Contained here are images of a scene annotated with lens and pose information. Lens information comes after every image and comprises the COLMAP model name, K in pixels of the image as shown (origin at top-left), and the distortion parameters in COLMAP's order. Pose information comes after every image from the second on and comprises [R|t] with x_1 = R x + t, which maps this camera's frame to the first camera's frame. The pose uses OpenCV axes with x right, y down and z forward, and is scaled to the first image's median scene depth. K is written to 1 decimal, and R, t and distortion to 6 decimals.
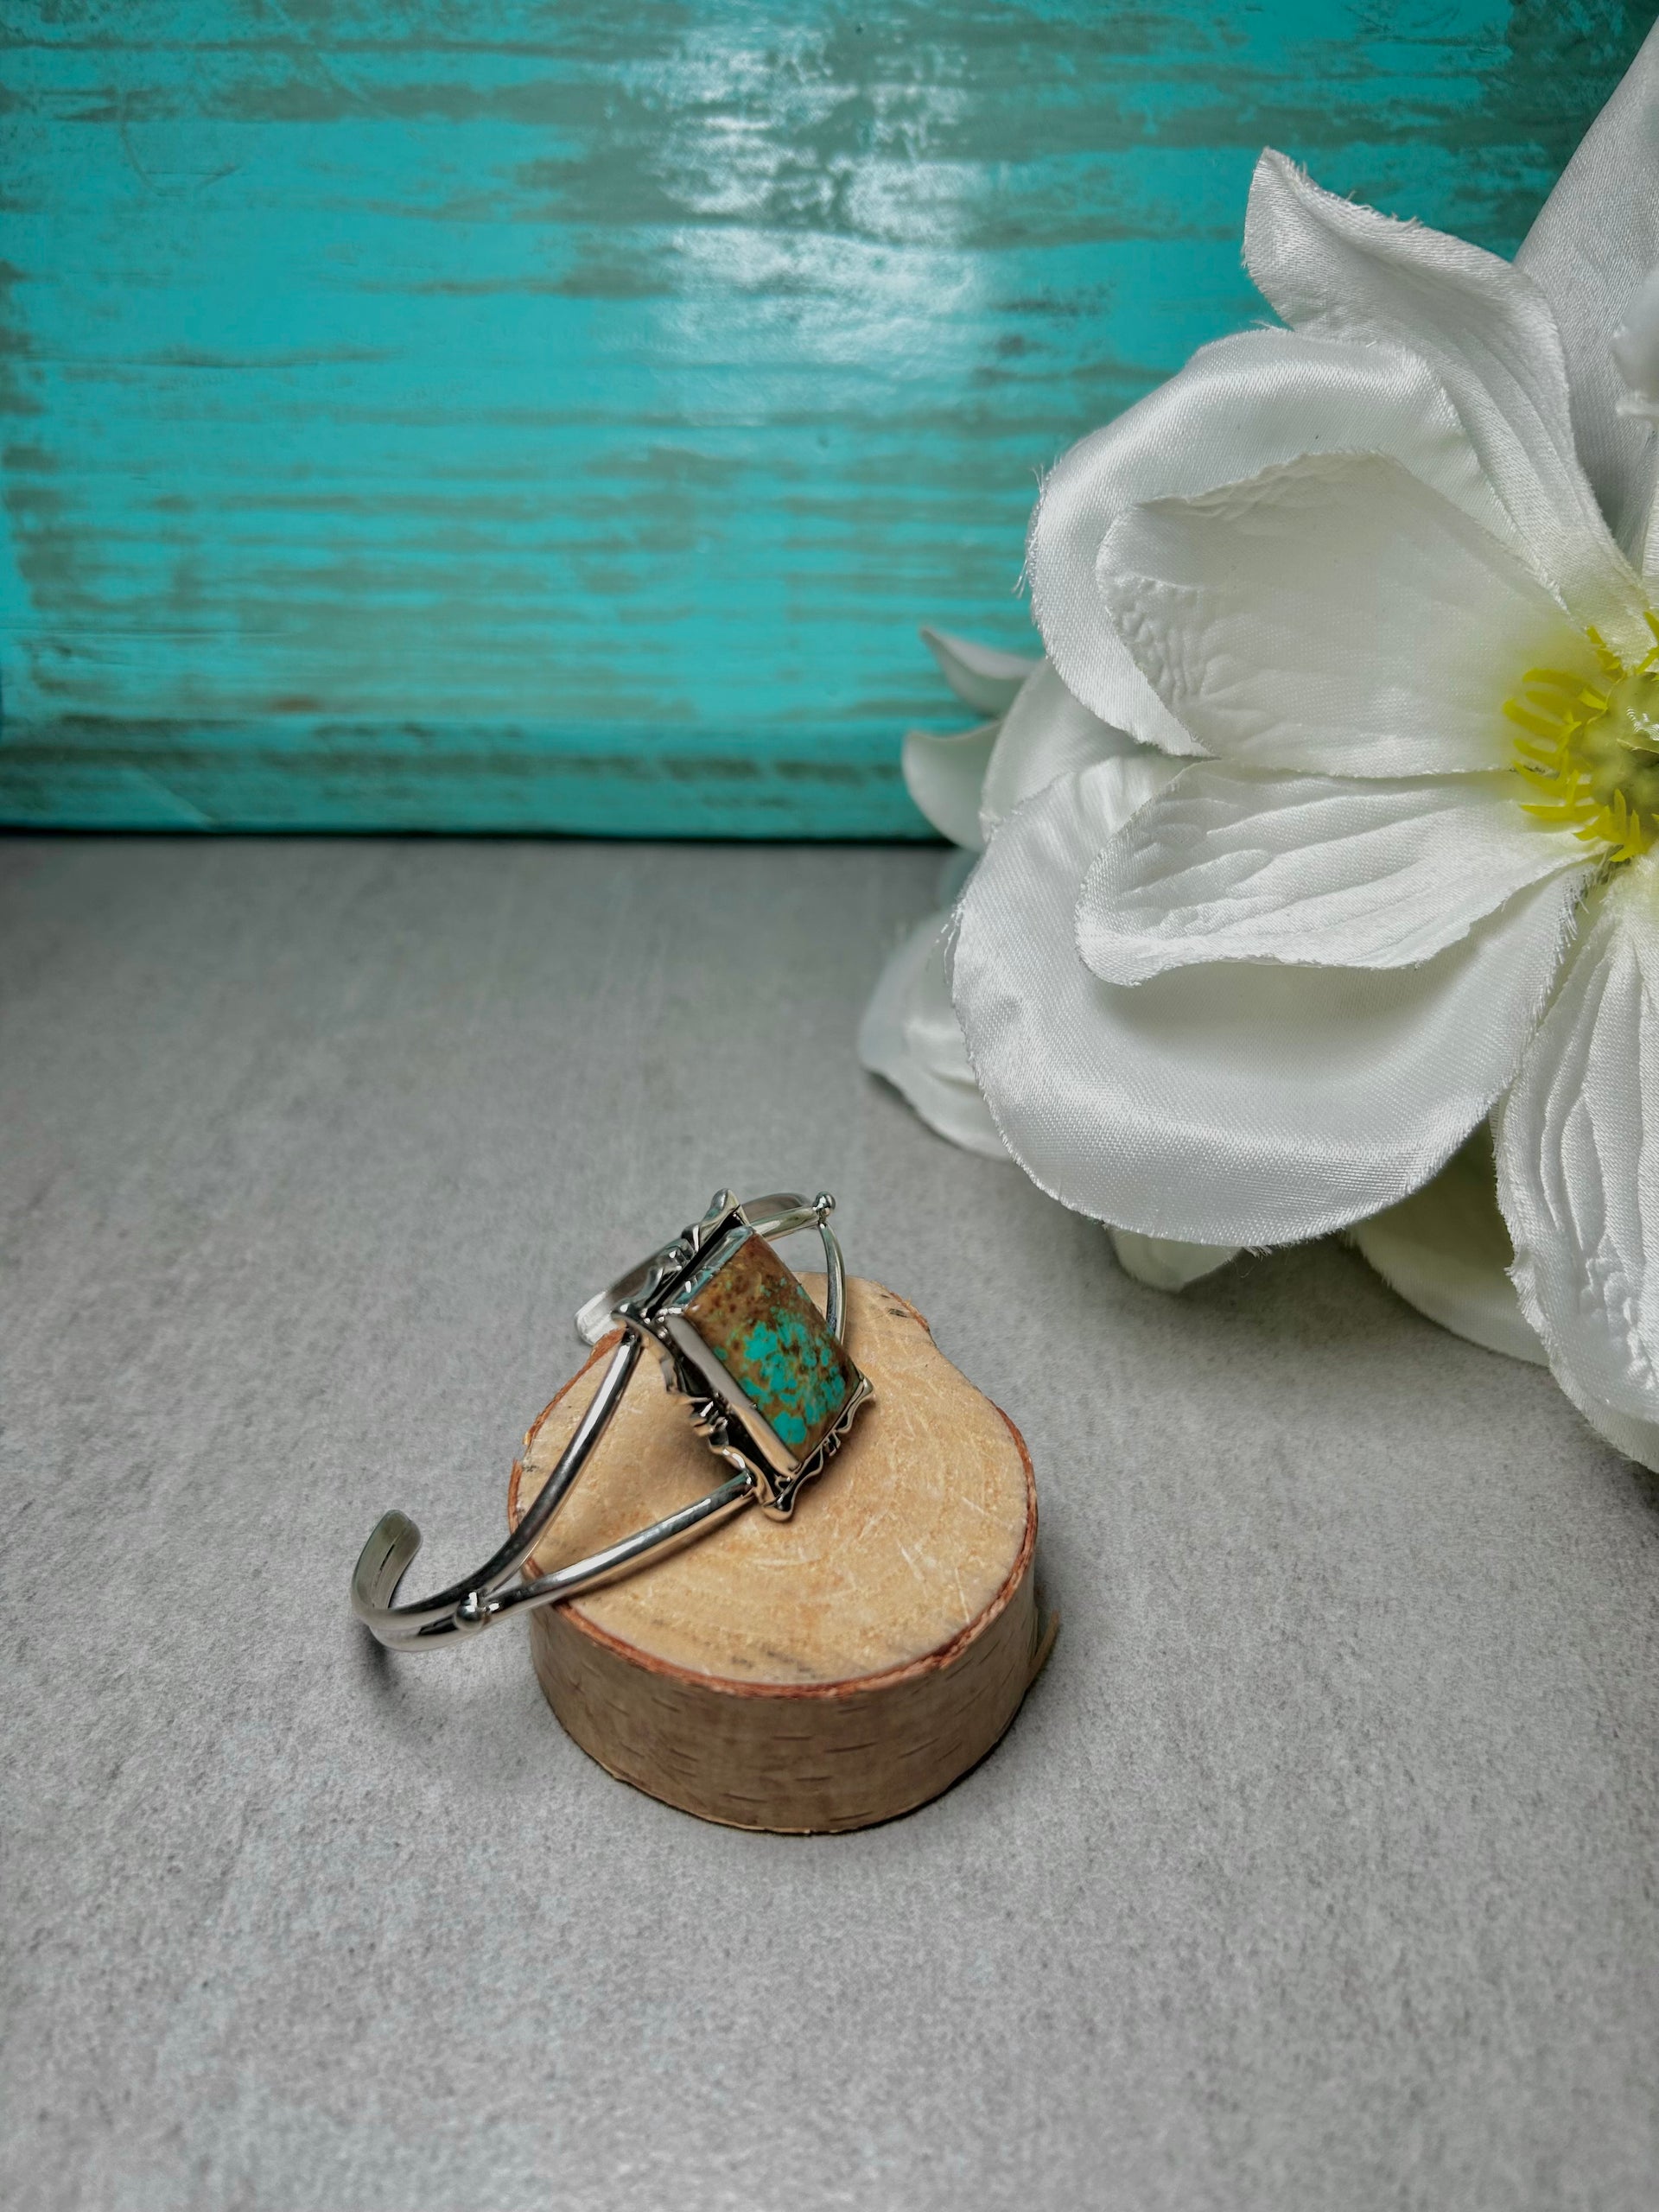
lens RADIAL K [[1851.6, 0, 860.7], [0, 1851.6, 1103.6], [0, 0, 1]] dist [-0.001082, 0.001397]
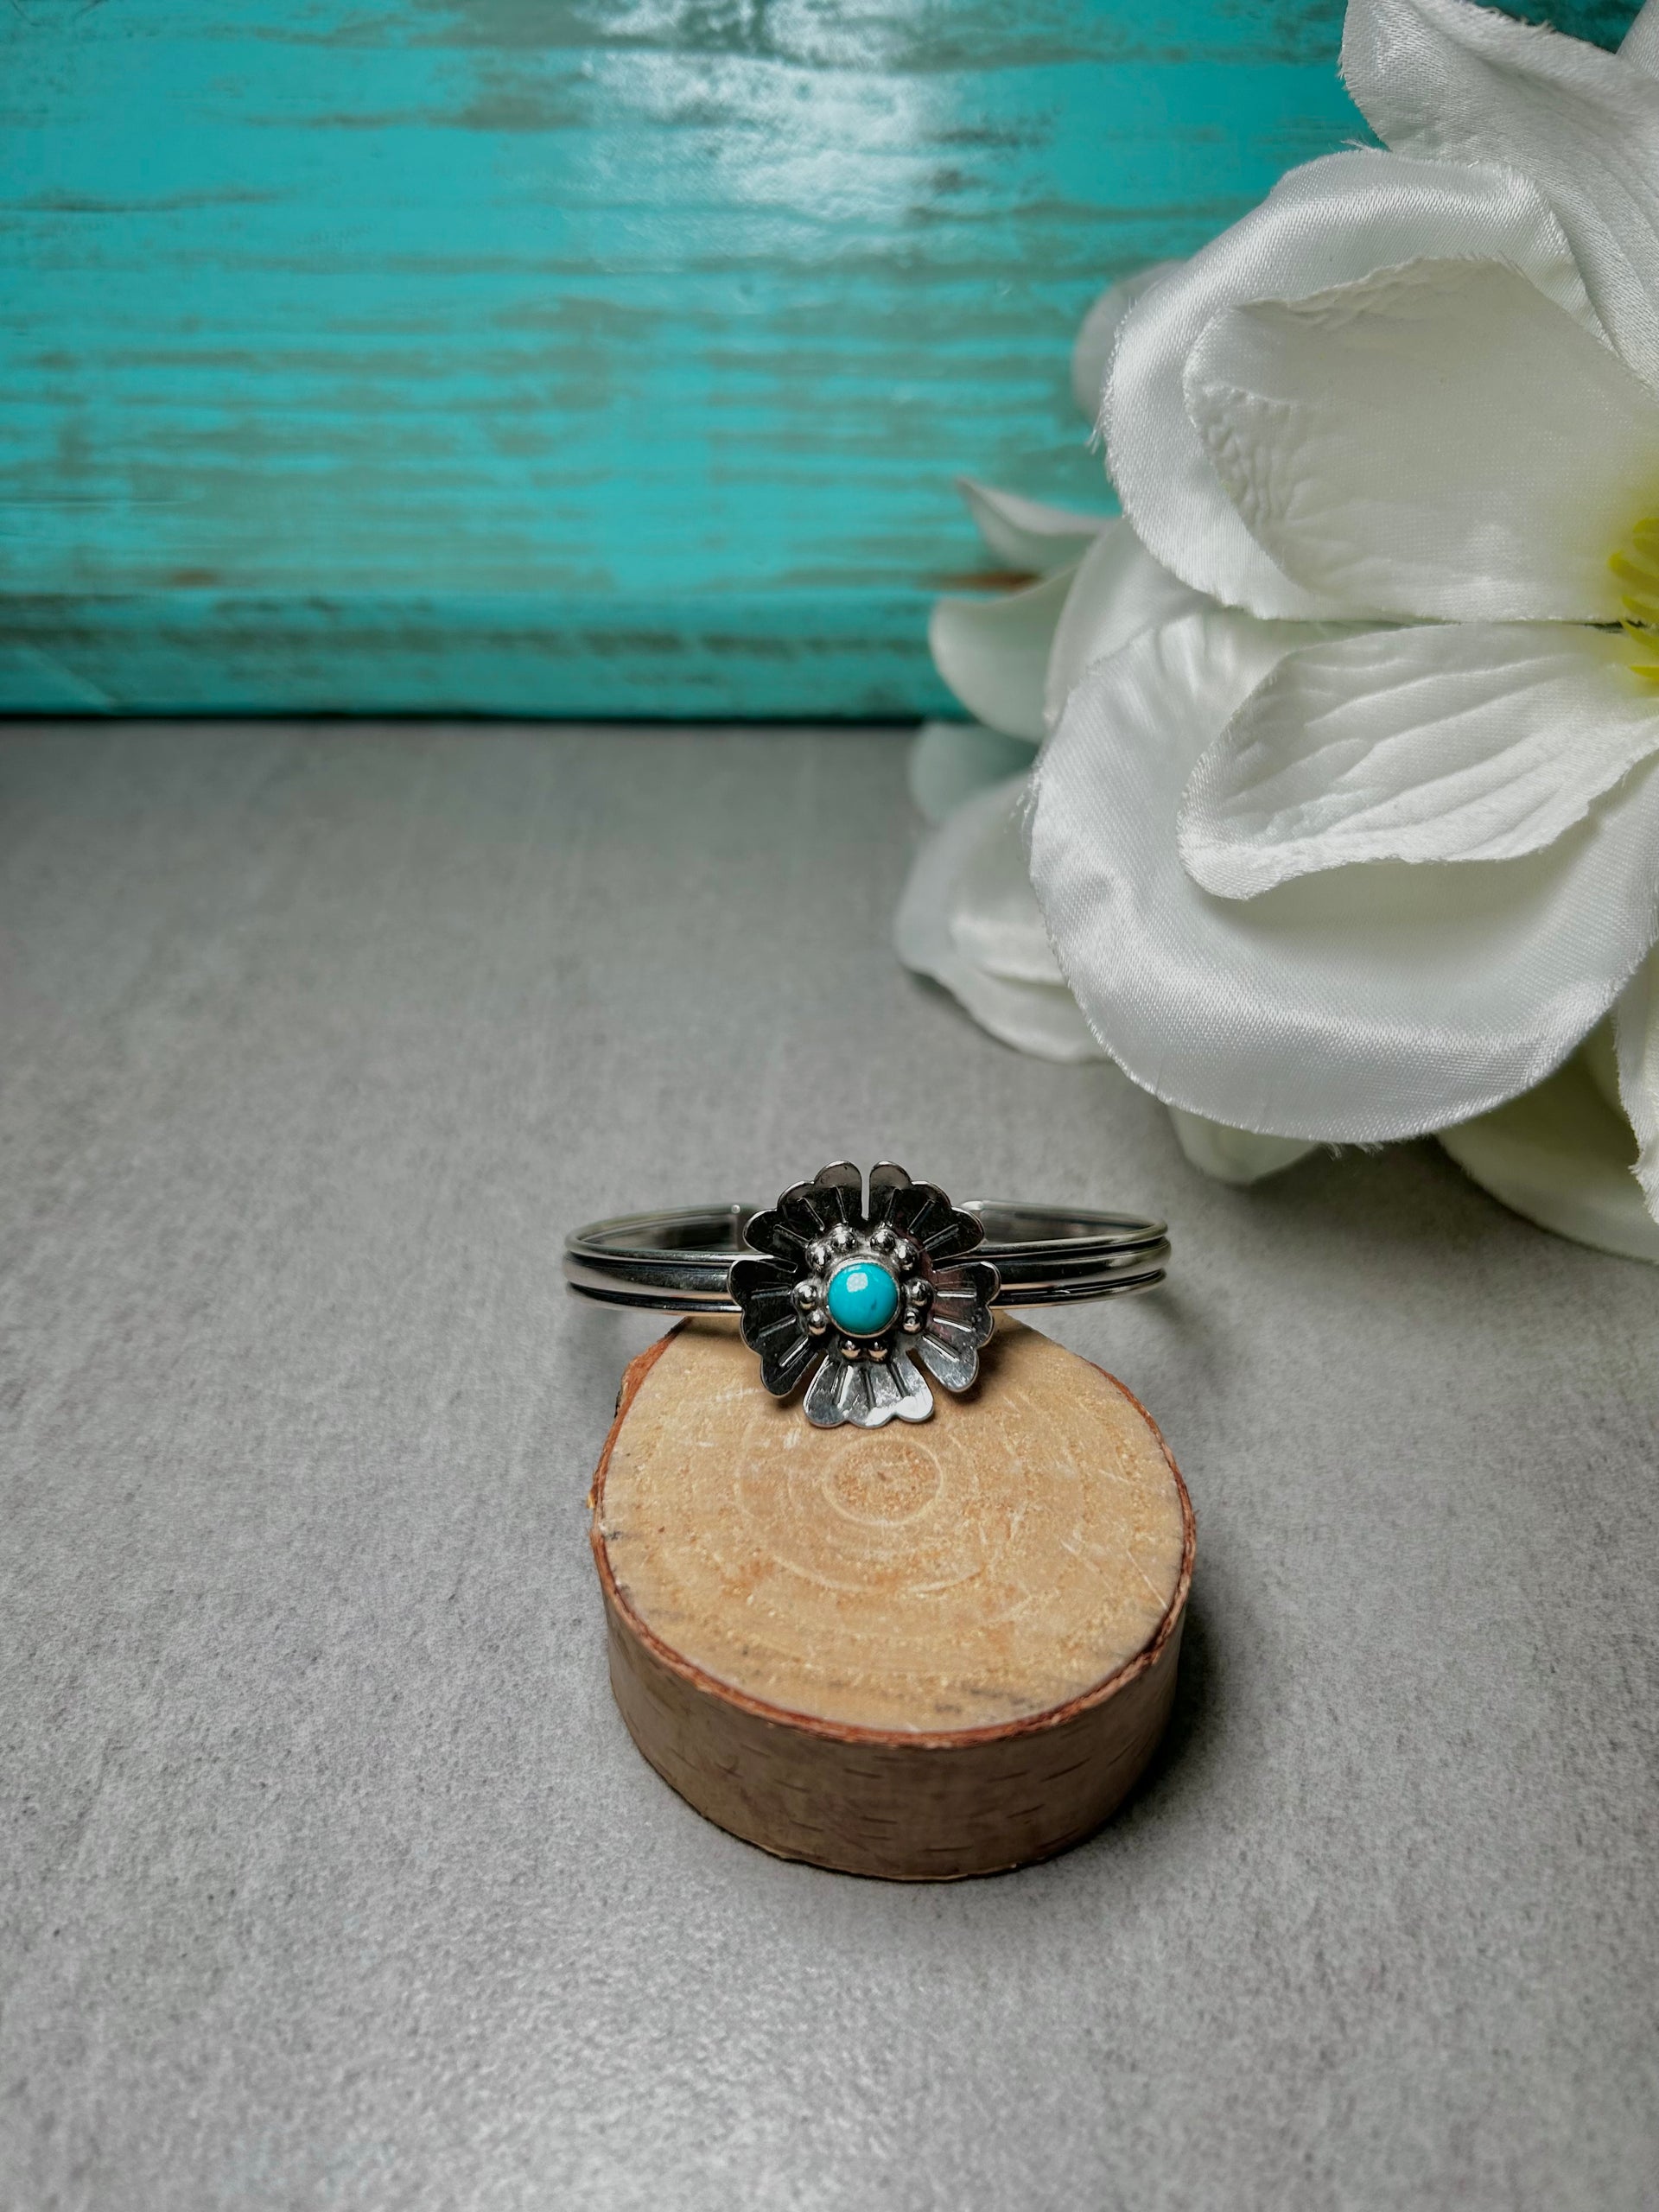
lens RADIAL K [[1851.4, 0, 829.5], [0, 1851.4, 1106.0], [0, 0, 1]] dist [-0.006845, 0.003271]
pose [[0.999960, -0.001889, -0.008730, 0.050287], [0.002424, 0.998090, 0.061726, -0.006175], [0.008596, -0.061745, 0.998055, 0.077249]]
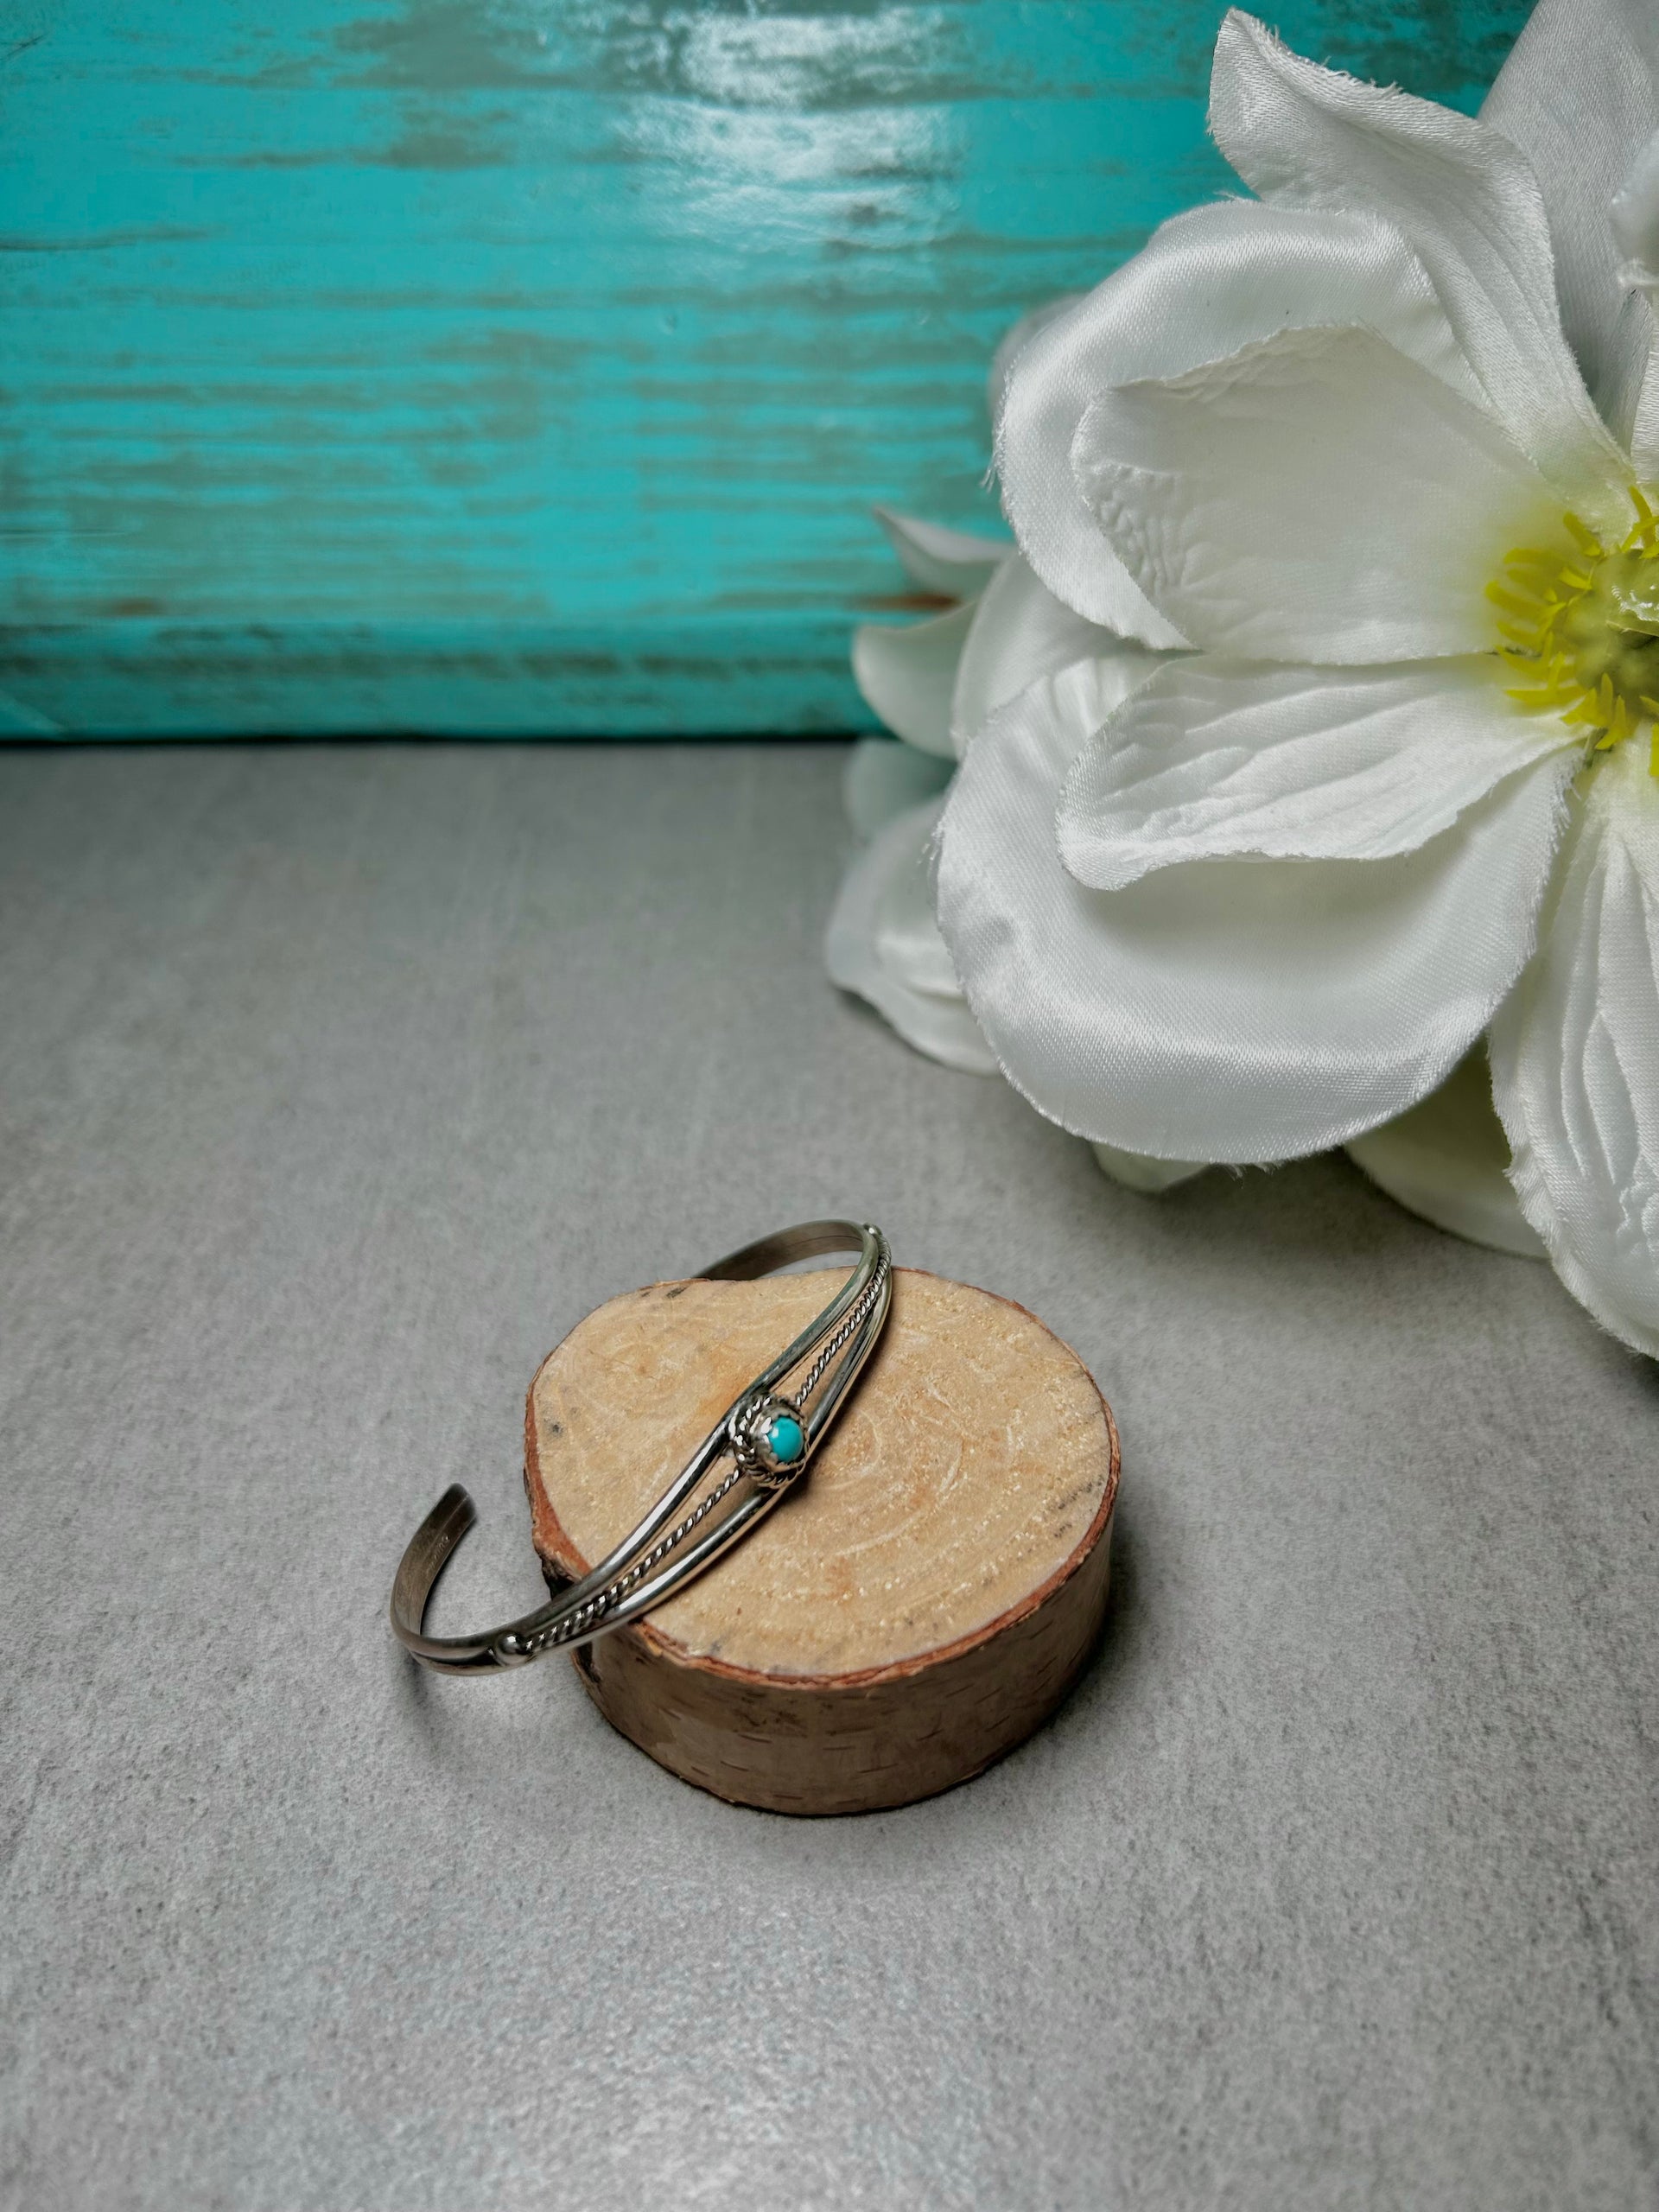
lens RADIAL K [[1855.2, 0, 864.4], [0, 1855.2, 1093.8], [0, 0, 1]] dist [-0.013994, 0.015141]
pose [[0.999739, -0.020139, 0.010797, 0.105942], [0.019422, 0.997838, 0.062781, -0.030213], [-0.012038, -0.062555, 0.997969, 0.037417]]
